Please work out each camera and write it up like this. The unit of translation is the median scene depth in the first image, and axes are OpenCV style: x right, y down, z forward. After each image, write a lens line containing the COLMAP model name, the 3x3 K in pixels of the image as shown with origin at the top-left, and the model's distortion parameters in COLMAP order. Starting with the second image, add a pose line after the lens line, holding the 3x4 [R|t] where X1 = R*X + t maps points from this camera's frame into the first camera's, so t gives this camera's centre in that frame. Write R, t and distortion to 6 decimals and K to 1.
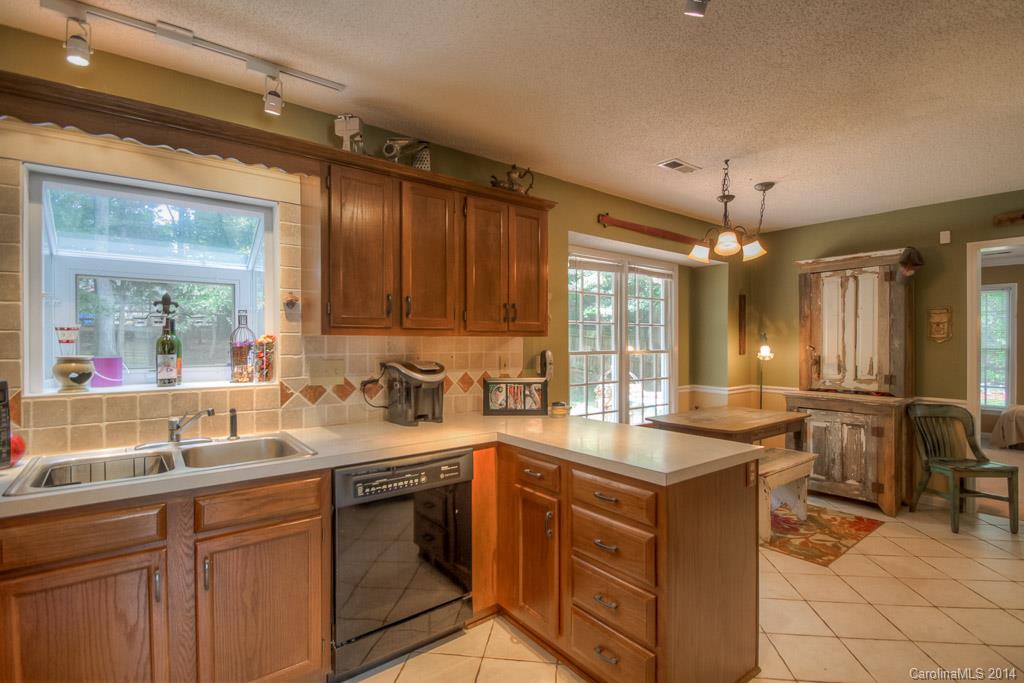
lens RADIAL K [[488.9, 0, 513.3], [0, 488.9, 346.4], [0, 0, 1]] dist [0.015444, -0.015751]
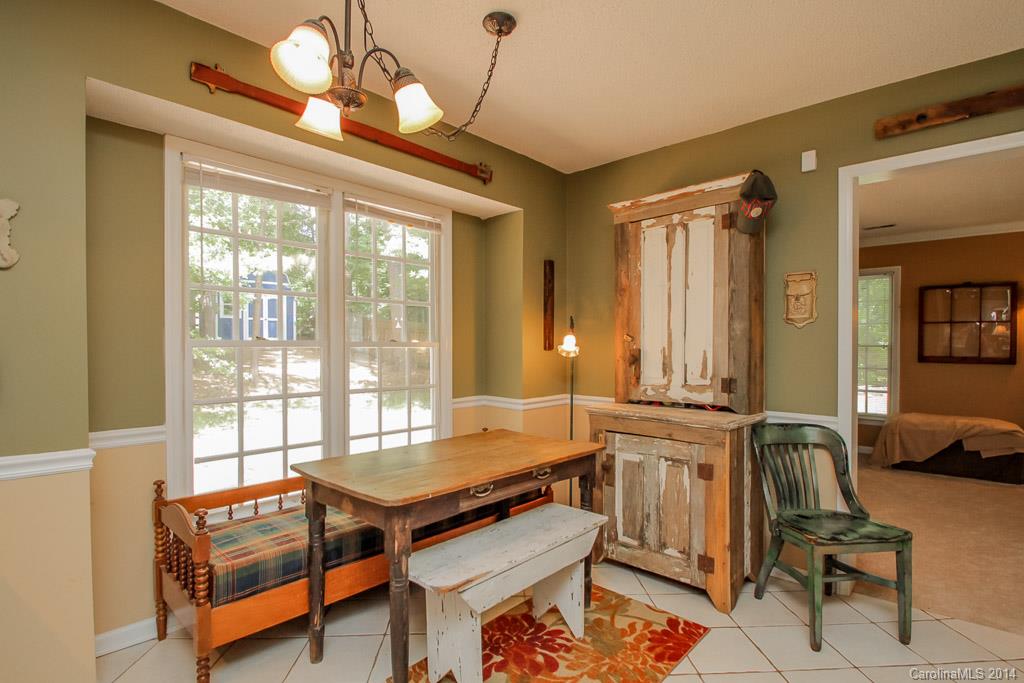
lens RADIAL K [[525.7, 0, 514.2], [0, 525.7, 354.2], [0, 0, 1]] dist [0.004892, 0.000004]
pose [[0.984526, -0.000046, 0.175239, 0.368949], [-0.000943, 0.999984, 0.005560, 0.023510], [-0.175236, -0.005640, 0.984510, 0.374991]]
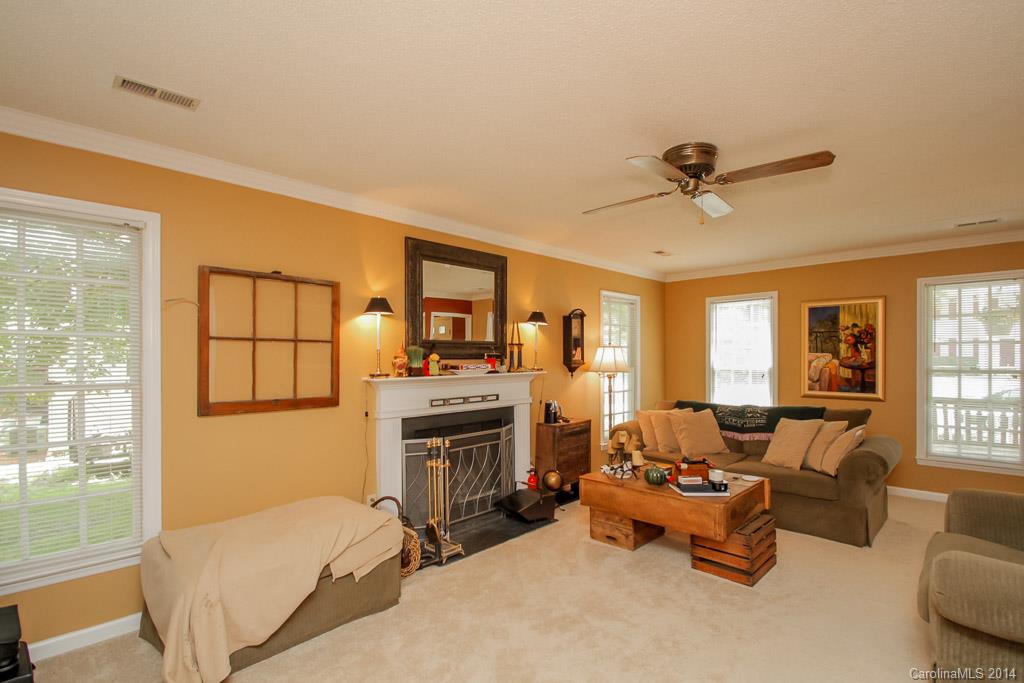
lens RADIAL K [[482.5, 0, 515.7], [0, 482.5, 359.0], [0, 0, 1]] dist [0.001097, -0.000018]
pose [[-0.138181, -0.003106, 0.990402, 0.779060], [0.009653, 0.999943, 0.004482, -0.008623], [-0.990360, 0.010179, -0.138143, 0.959756]]
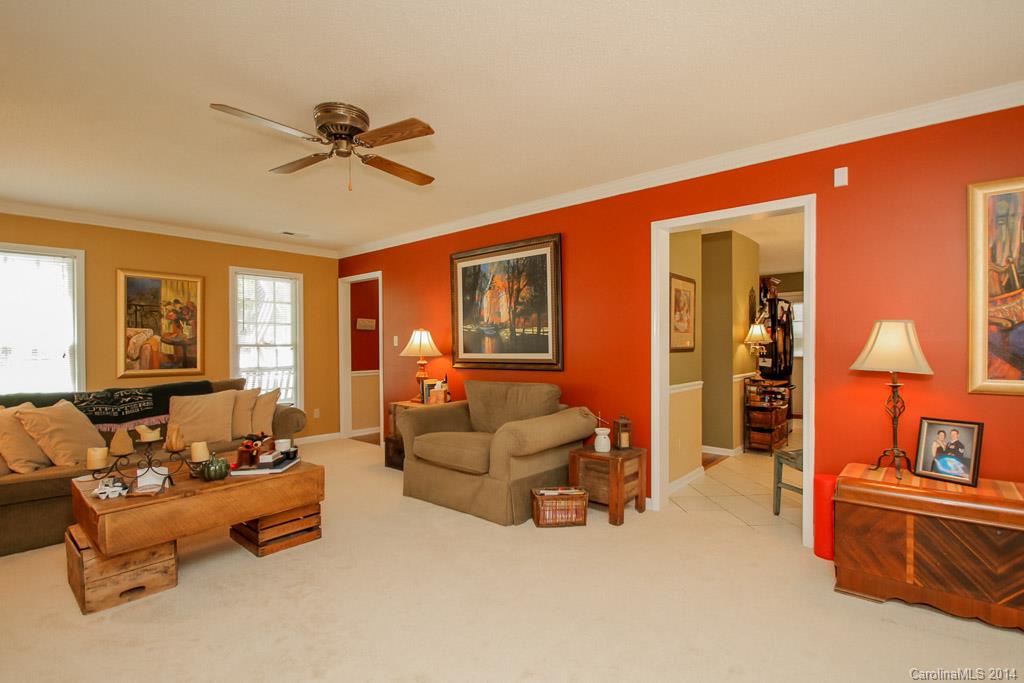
lens RADIAL K [[488.9, 0, 513.3], [0, 488.9, 346.4], [0, 0, 1]] dist [0.015444, -0.015751]
pose [[-0.978991, 0.006179, -0.203811, 1.150334], [0.004357, 0.999946, 0.009387, 0.016455], [0.203858, 0.008302, -0.978965, 1.231218]]
